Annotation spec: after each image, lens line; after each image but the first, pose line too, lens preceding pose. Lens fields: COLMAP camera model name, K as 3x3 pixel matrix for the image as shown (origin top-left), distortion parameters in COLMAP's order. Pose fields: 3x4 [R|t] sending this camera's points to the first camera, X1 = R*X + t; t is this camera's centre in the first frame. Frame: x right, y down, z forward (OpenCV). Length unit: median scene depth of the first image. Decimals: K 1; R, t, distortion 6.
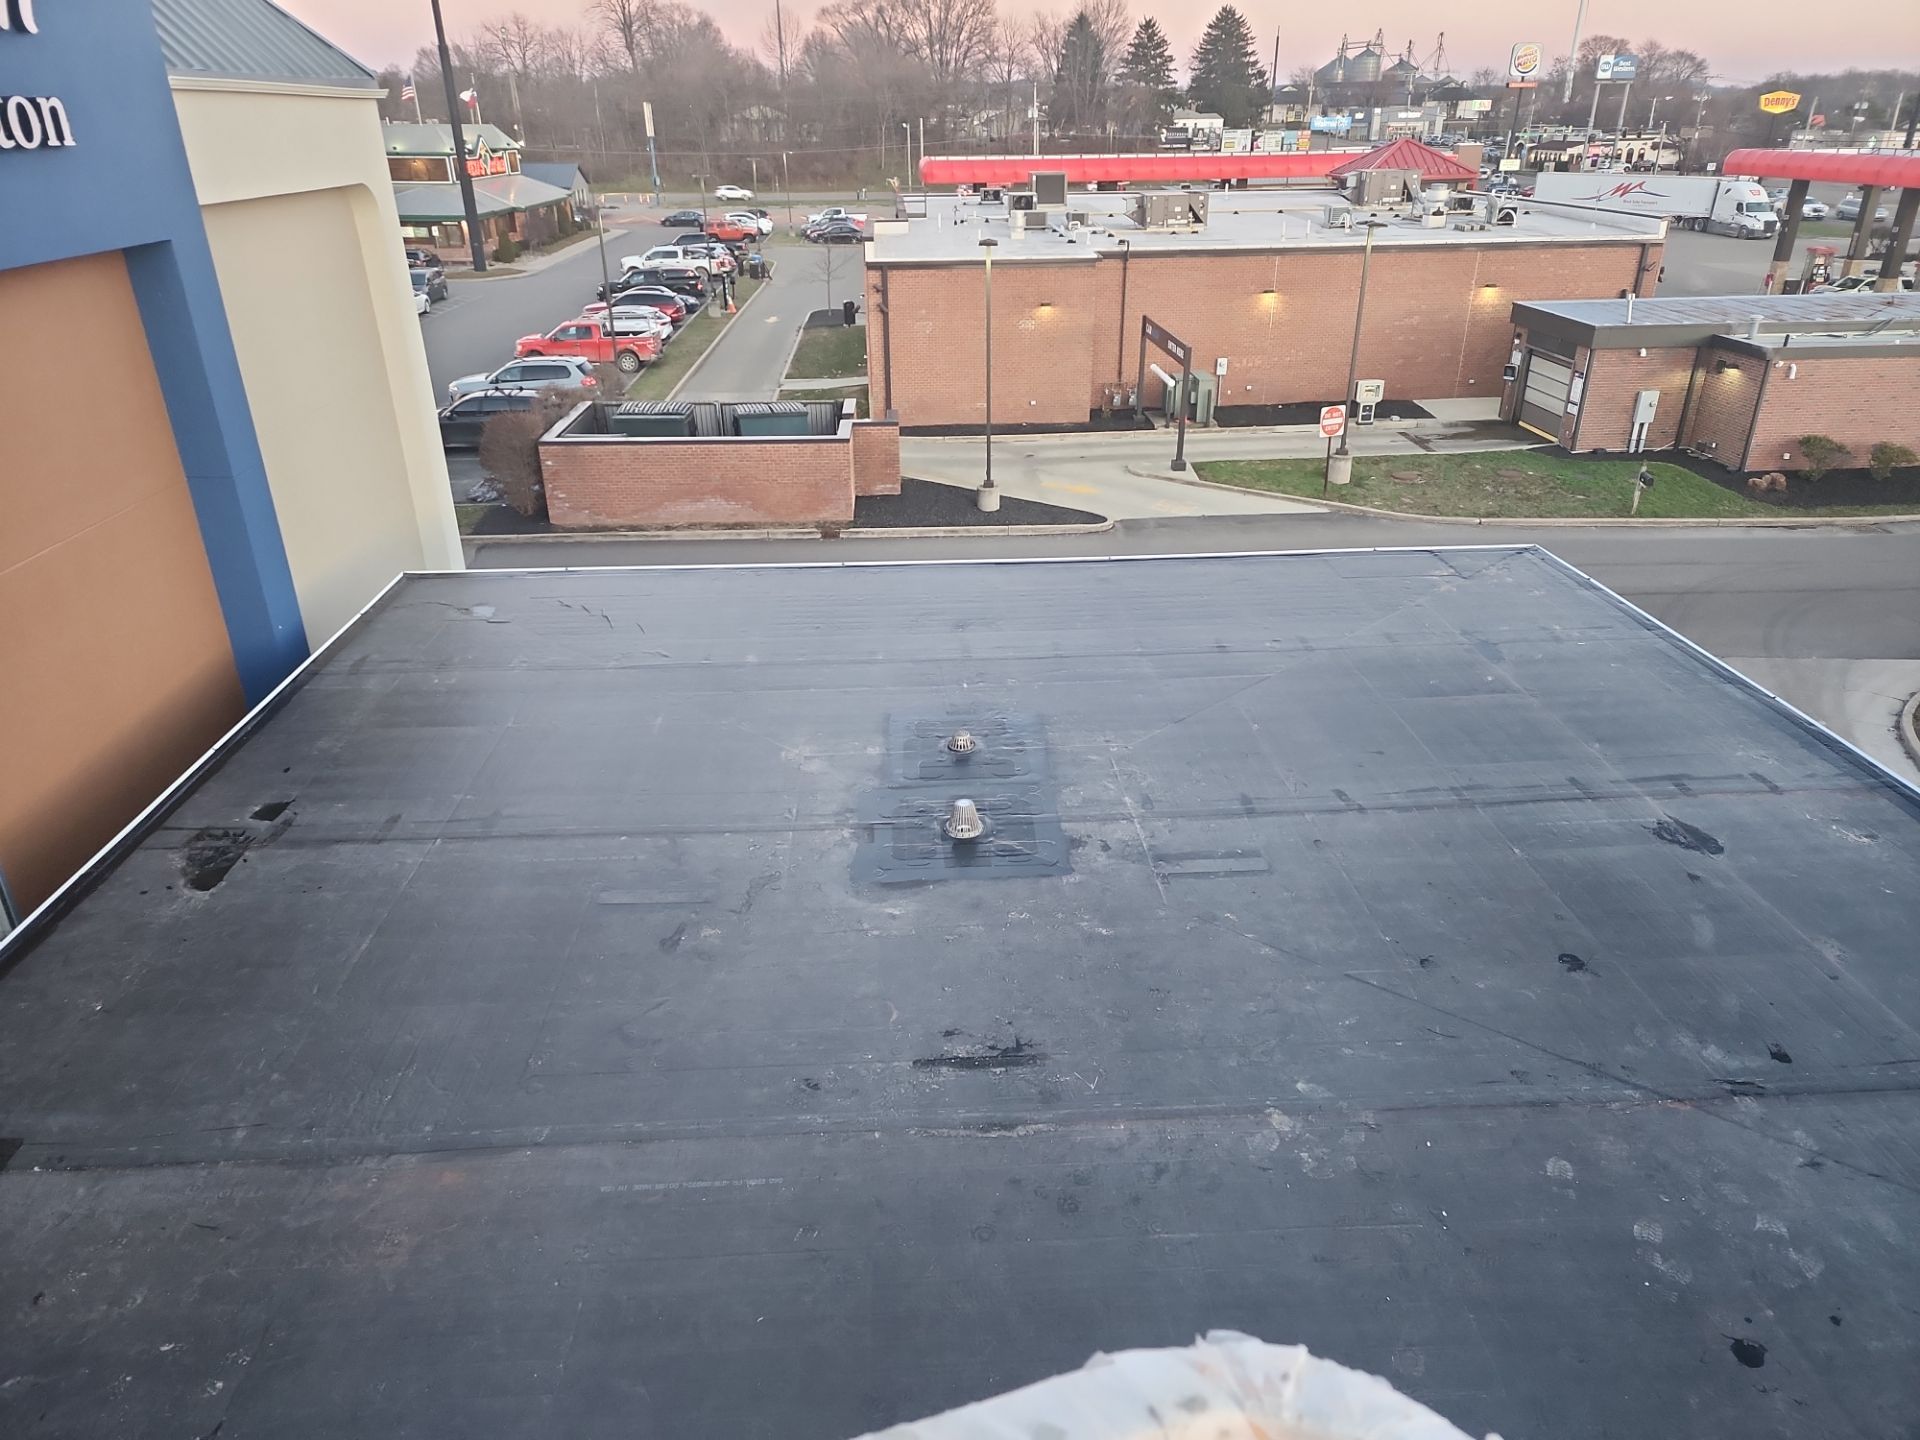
lens RADIAL K [[1267.3, 0, 961.0], [0, 1267.3, 705.5], [0, 0, 1]] dist [0.081274, -0.060097]
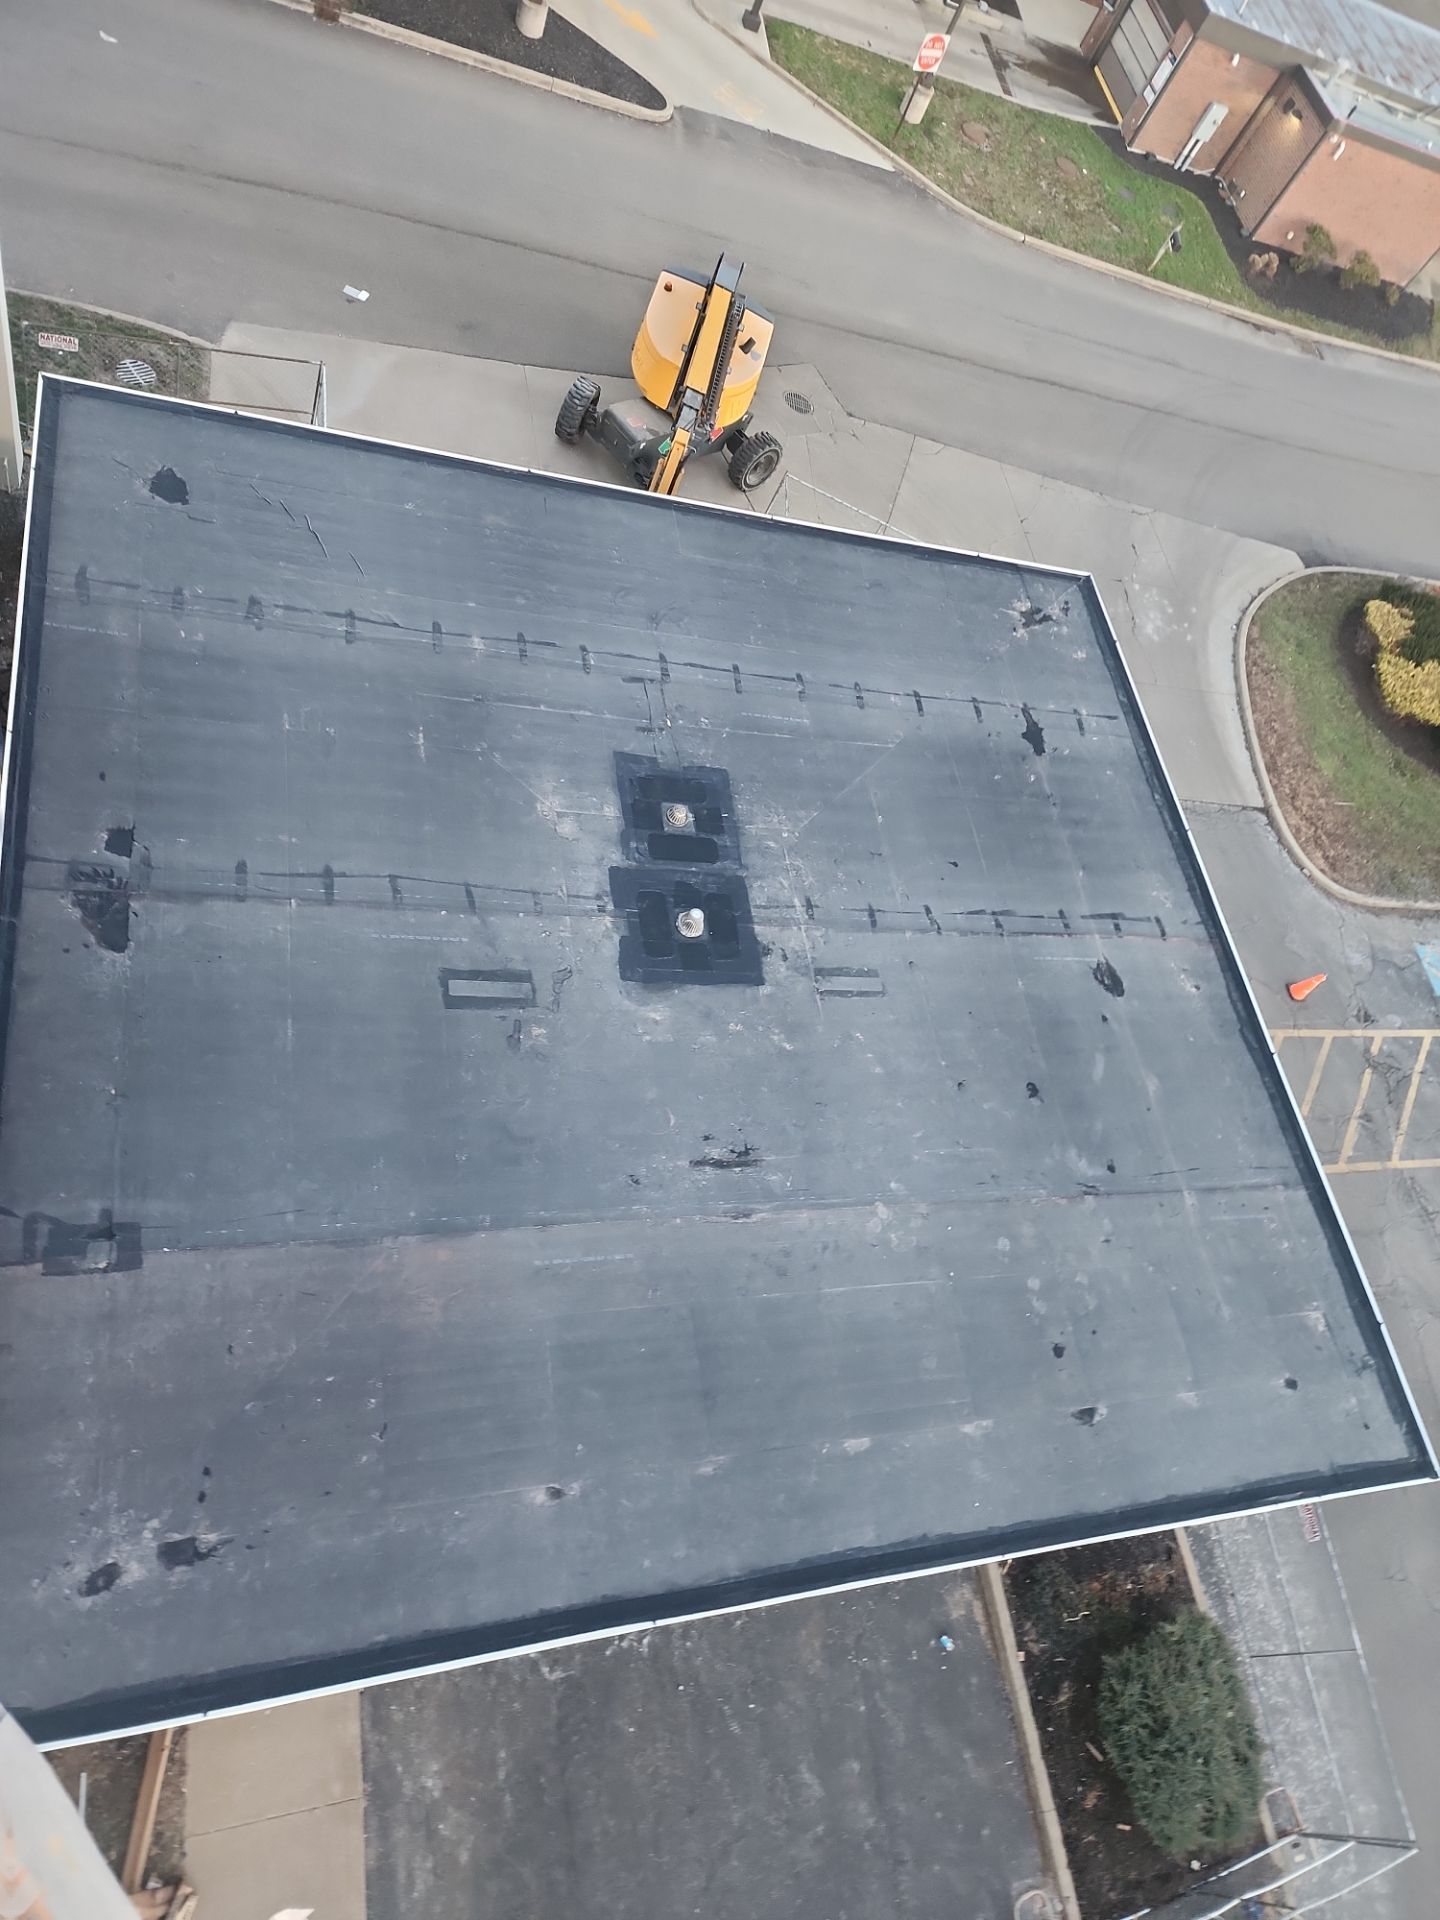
lens RADIAL K [[1267.3, 0, 743.9], [0, 1267.3, 978.7], [0, 0, 1]] dist [0.081274, -0.060097]
pose [[0.919965, 0.071560, 0.385413, -0.129705], [-0.288714, 0.788747, 0.542700, -0.171141], [-0.265157, -0.610539, 0.746280, -0.021654]]
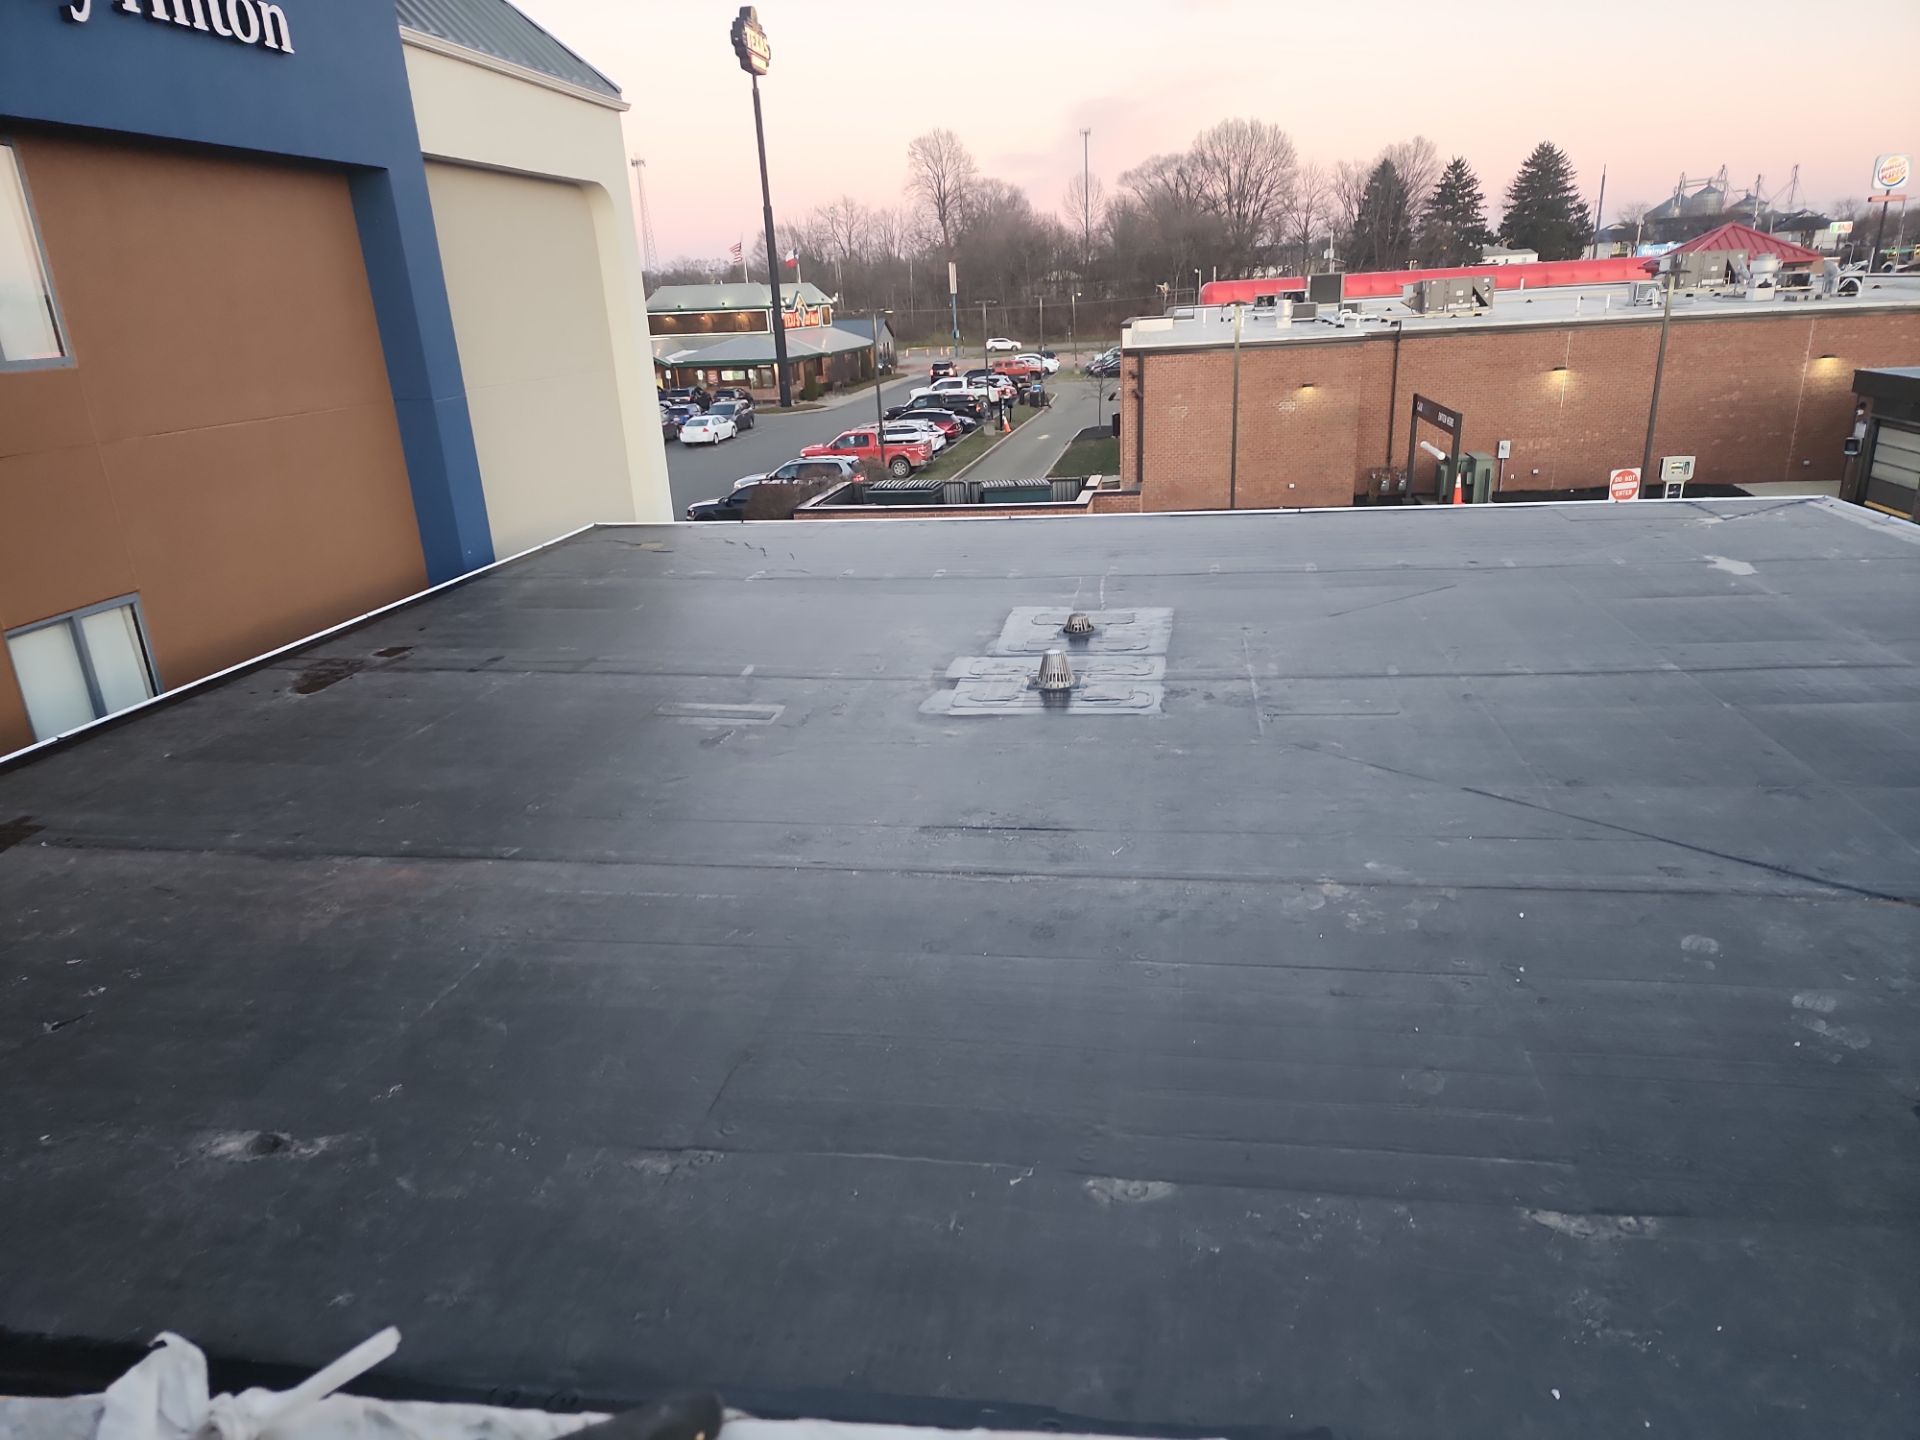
lens RADIAL K [[1267.3, 0, 970.2], [0, 1267.3, 743.8], [0, 0, 1]] dist [0.081274, -0.060097]
pose [[0.976872, 0.035137, -0.210919, 0.037333], [-0.053390, 0.995244, -0.081479, 0.060494], [0.207053, 0.090855, 0.974102, 0.030286]]
